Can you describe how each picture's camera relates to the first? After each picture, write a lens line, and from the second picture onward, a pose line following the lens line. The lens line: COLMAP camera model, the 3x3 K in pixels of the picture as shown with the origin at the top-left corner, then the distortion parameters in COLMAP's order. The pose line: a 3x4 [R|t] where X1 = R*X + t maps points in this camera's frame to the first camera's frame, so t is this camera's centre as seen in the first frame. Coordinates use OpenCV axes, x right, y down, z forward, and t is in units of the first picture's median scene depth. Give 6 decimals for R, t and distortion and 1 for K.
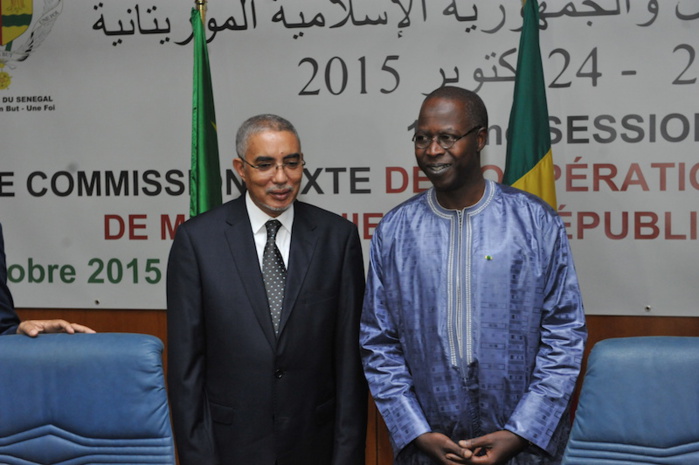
lens RADIAL K [[1374.6, 0, 349.5], [0, 1374.6, 232.5], [0, 0, 1]] dist [0.140108, -0.410956]
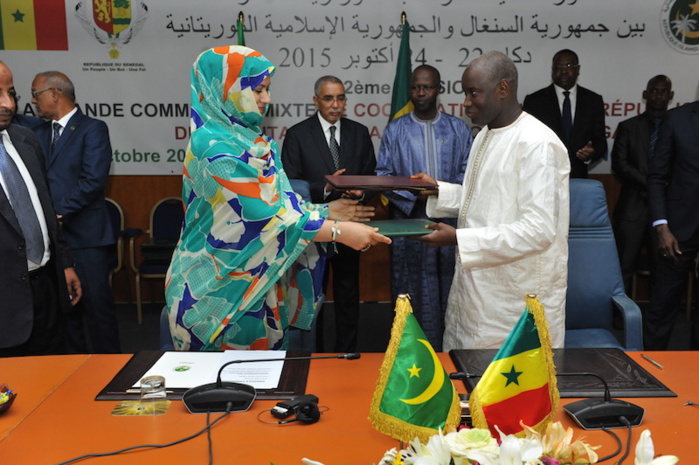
lens RADIAL K [[701.4, 0, 349.5], [0, 701.4, 232.5], [0, 0, 1]] dist [0.042517, 0.005525]
pose [[0.962623, -0.034349, 0.268659, -0.217086], [0.000843, 0.992301, 0.123849, 0.012959], [-0.270845, -0.118993, 0.955240, -0.035157]]
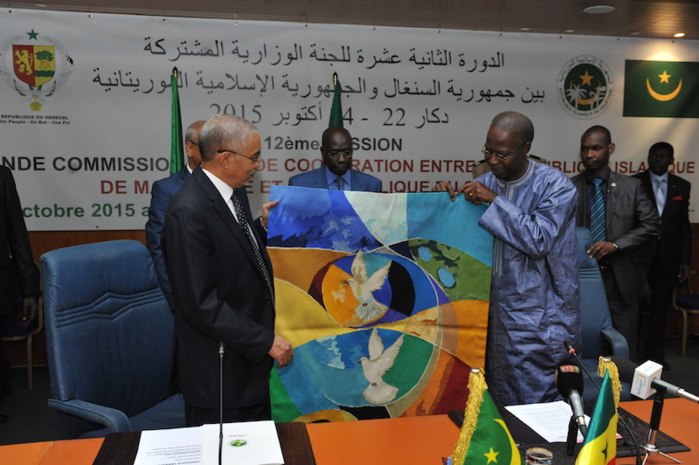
lens RADIAL K [[650.0, 0, 349.5], [0, 650.0, 232.5], [0, 0, 1]] dist [0.019907, 0.006787]
pose [[0.902287, -0.025578, 0.430377, -0.262199], [0.002741, 0.998559, 0.053598, 0.011499], [-0.431127, -0.047182, 0.901057, 0.039944]]
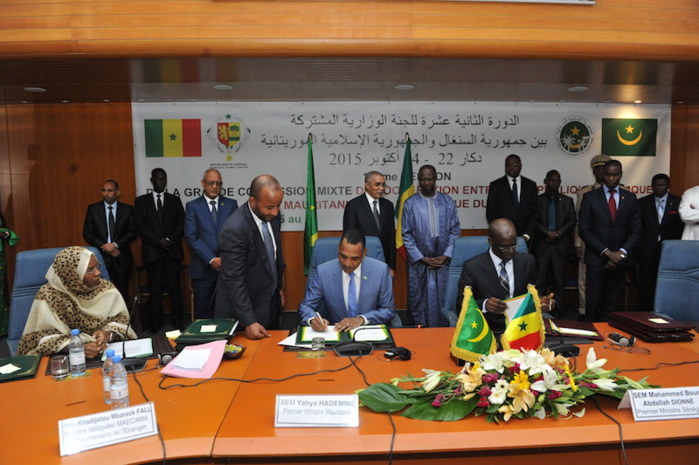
lens RADIAL K [[482.0, 0, 349.5], [0, 482.0, 232.5], [0, 0, 1]] dist [-0.050200, -0.001033]
pose [[0.955230, -0.020199, 0.295172, -0.325450], [0.008062, 0.999073, 0.042277, 0.013363], [-0.295753, -0.038004, 0.954508, -0.110865]]
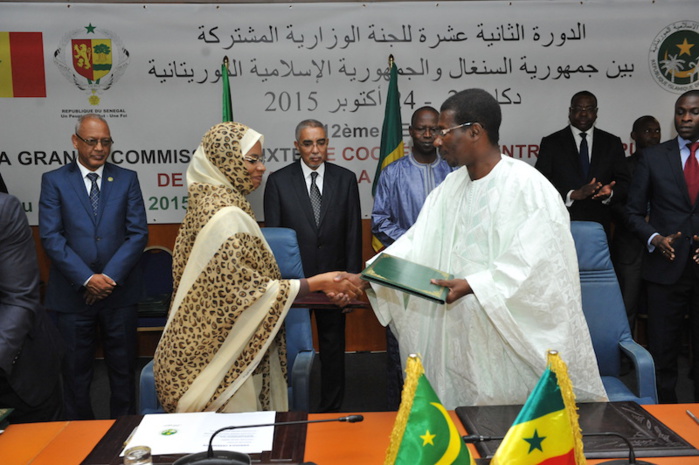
lens RADIAL K [[714.0, 0, 351.5], [0, 714.0, 233.0], [0, 0, 1]] dist [0.050111, 0.009446]
pose [[0.955178, -0.033745, 0.294103, -0.219789], [0.015872, 0.997891, 0.062949, 0.011040], [-0.295606, -0.055460, 0.953699, -0.017022]]
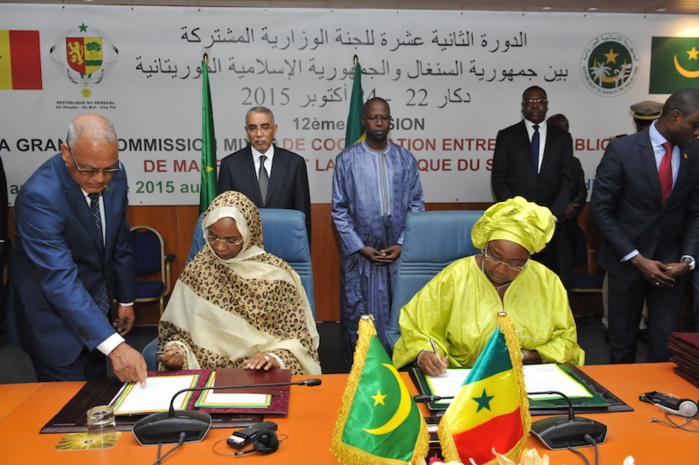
lens RADIAL K [[615.2, 0, 349.5], [0, 615.2, 232.5], [0, 0, 1]] dist [0.007265, -0.009092]
pose [[0.942276, -0.032047, 0.333301, -0.202346], [0.005506, 0.996758, 0.080271, 0.023636], [-0.334793, -0.073803, 0.939397, 0.015700]]
